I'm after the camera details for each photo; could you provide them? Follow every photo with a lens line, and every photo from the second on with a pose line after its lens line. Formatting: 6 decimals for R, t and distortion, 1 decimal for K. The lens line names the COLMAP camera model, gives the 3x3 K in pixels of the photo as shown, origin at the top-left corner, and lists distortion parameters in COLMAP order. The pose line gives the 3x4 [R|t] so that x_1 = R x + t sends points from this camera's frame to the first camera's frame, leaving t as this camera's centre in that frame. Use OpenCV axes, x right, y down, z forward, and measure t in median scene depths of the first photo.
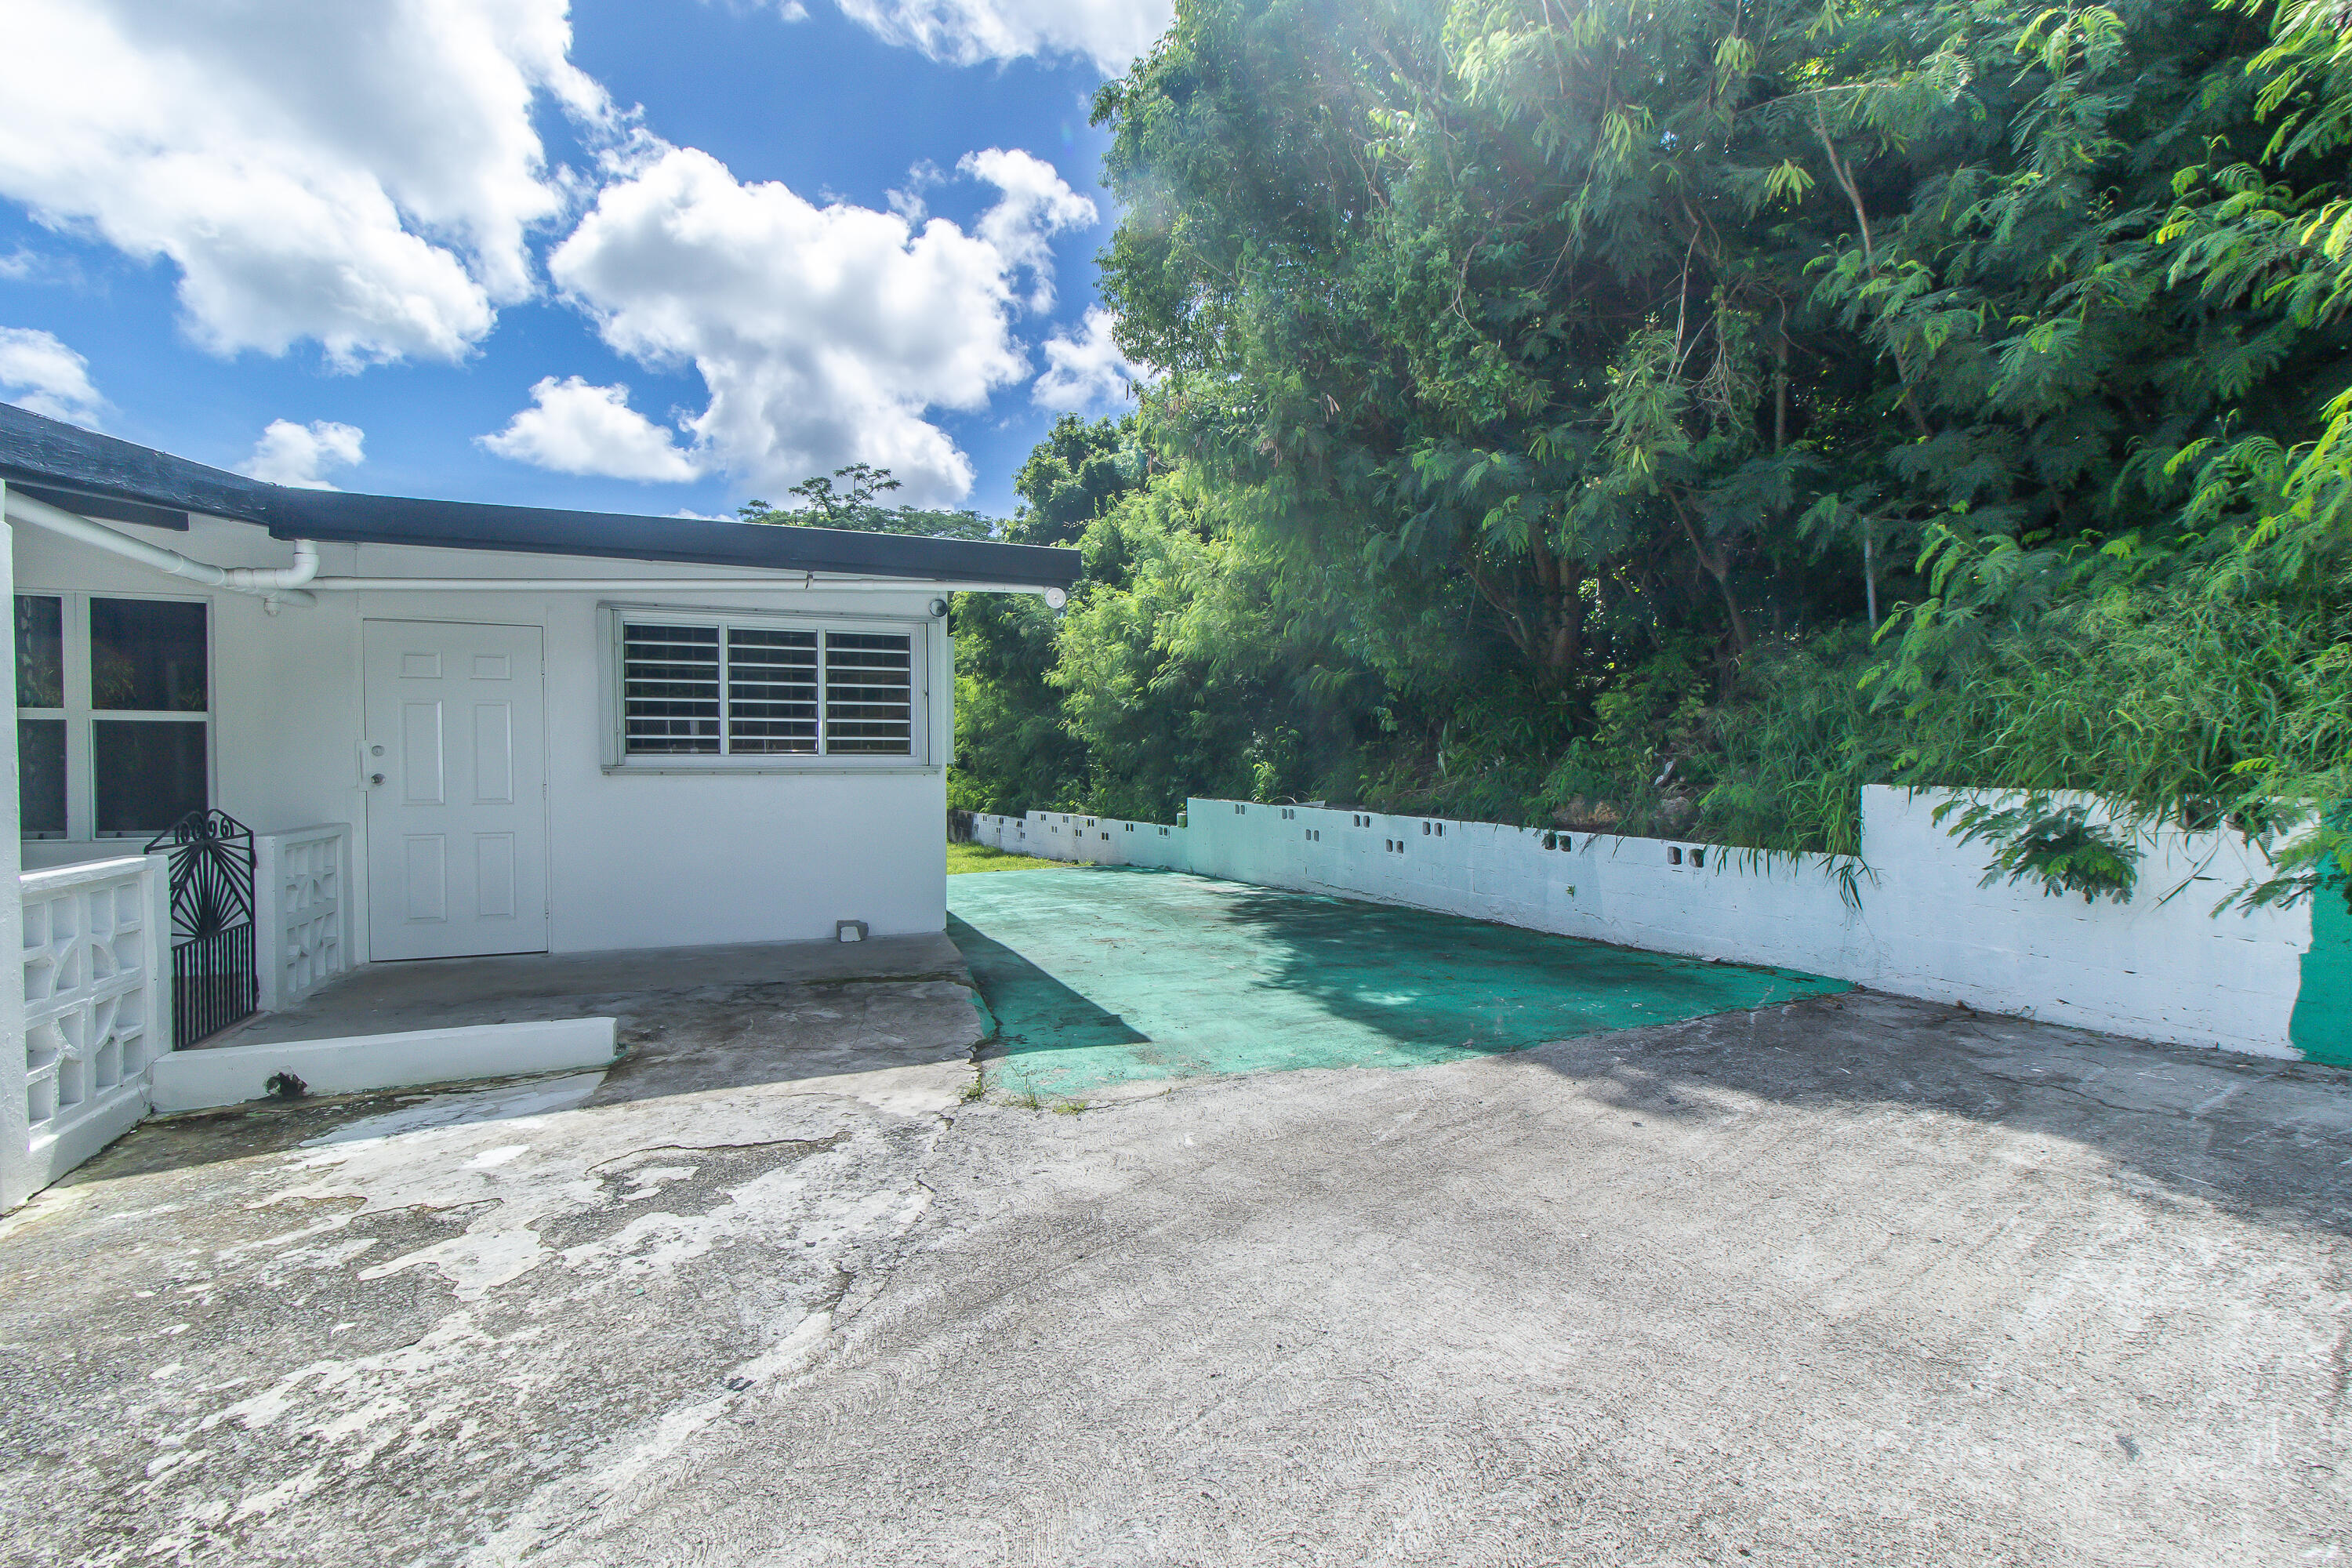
lens RADIAL K [[1075.1, 0, 1212.3], [0, 1075.1, 782.1], [0, 0, 1]] dist [0.000590, 0.000751]
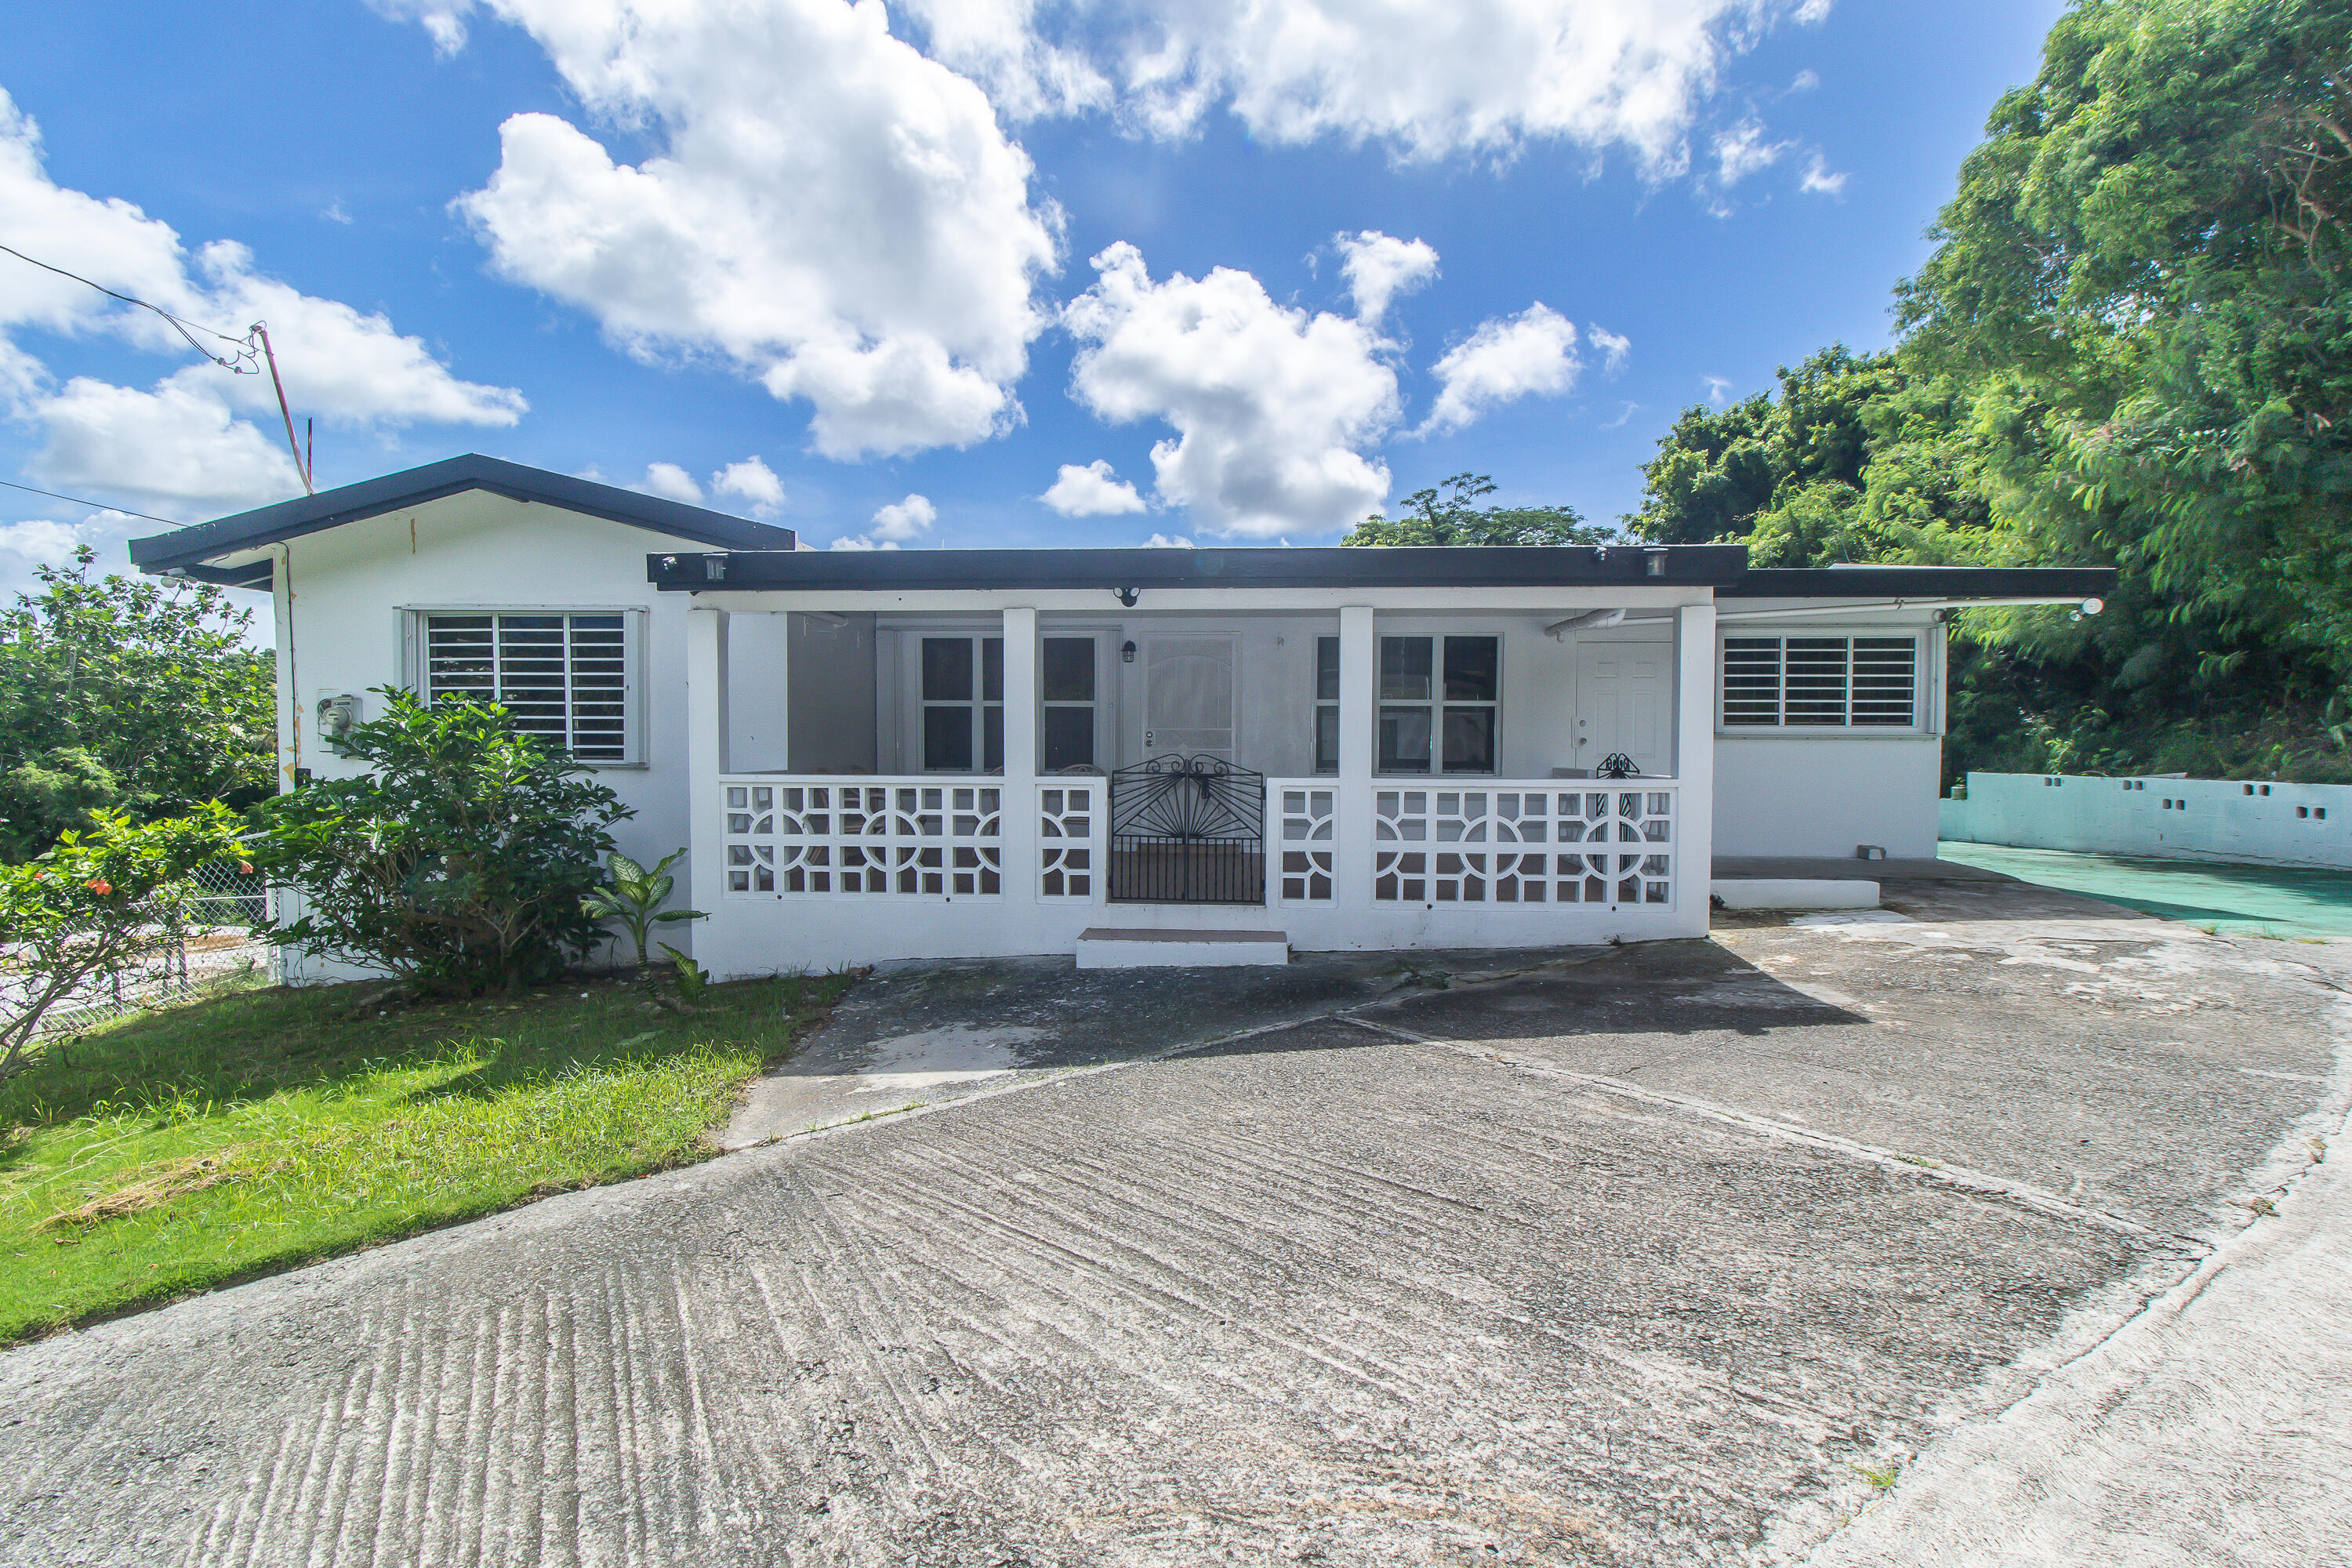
lens RADIAL K [[1075.1, 0, 1212.3], [0, 1075.1, 782.1], [0, 0, 1]] dist [0.000590, 0.000751]
pose [[0.907022, 0.017169, -0.420734, -0.802587], [-0.011890, 0.999814, 0.015168, 0.054794], [0.420916, -0.008755, 0.907057, -0.934446]]
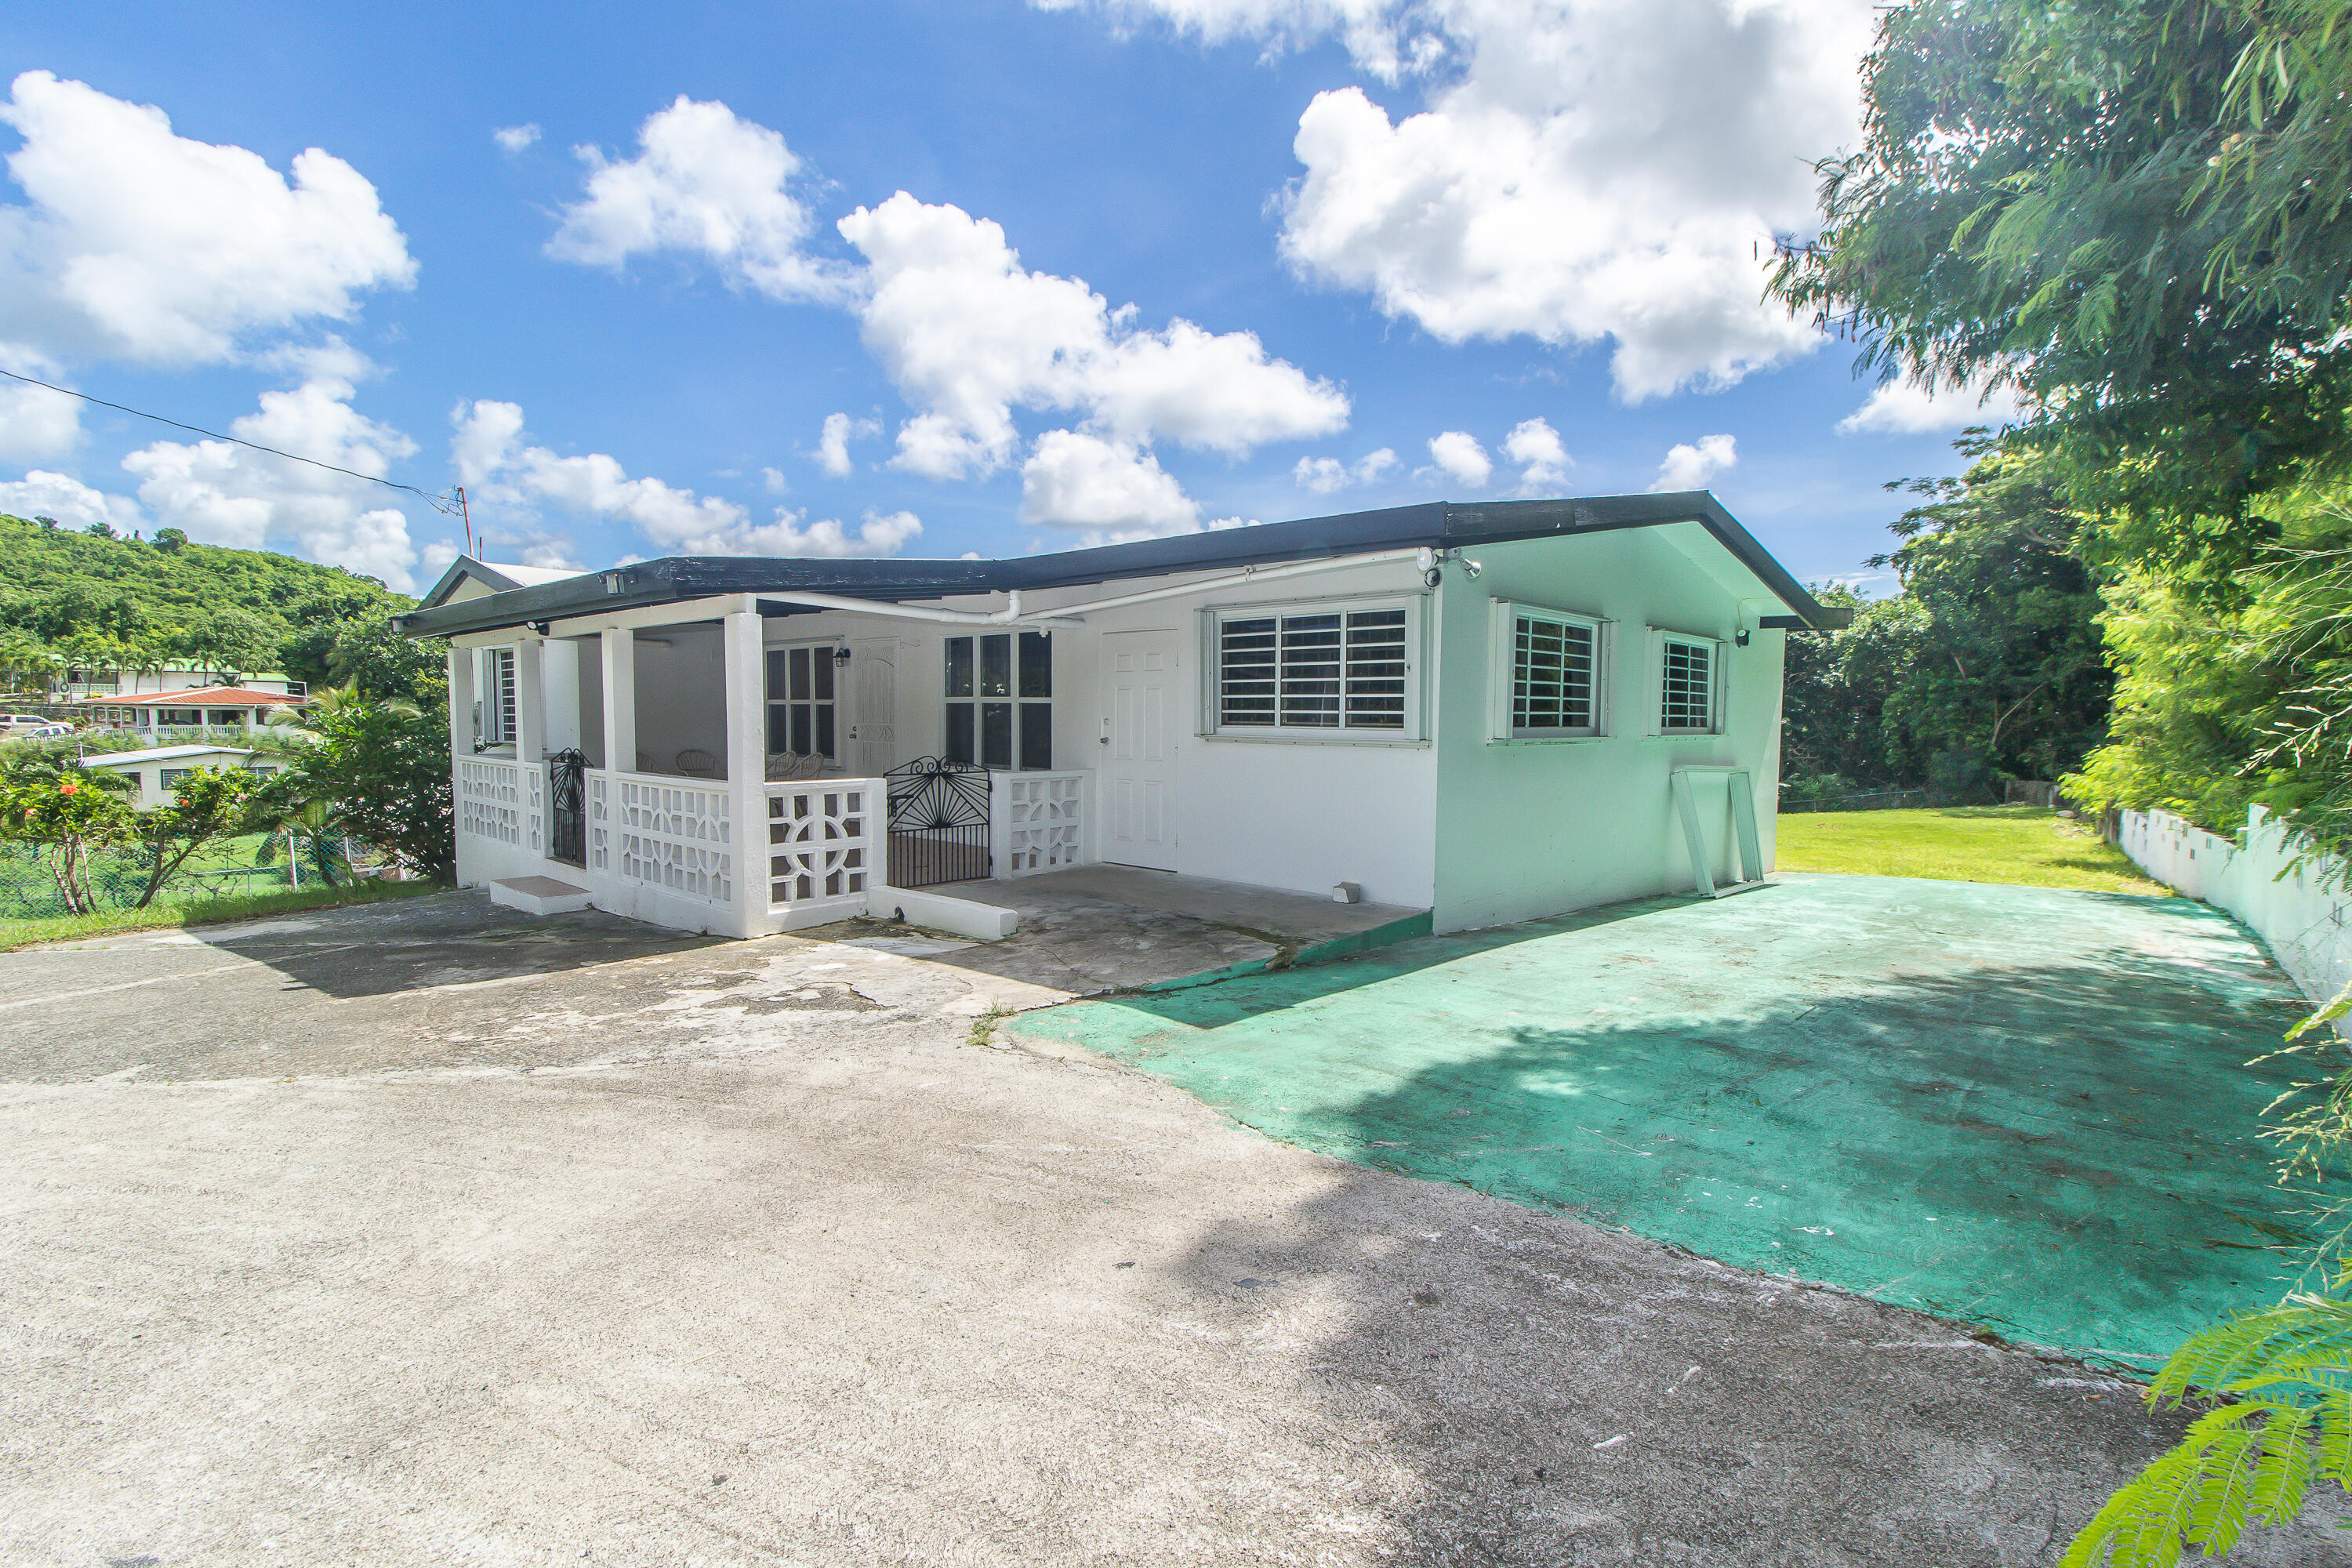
lens RADIAL K [[1091.9, 0, 1216.4], [0, 1091.9, 796.5], [0, 0, 1]] dist [0.003346, 0.000412]
pose [[0.449682, 0.067699, -0.890619, 0.870431], [-0.029983, 0.997706, 0.060700, -0.029875], [0.892685, -0.000592, 0.450681, 0.607840]]
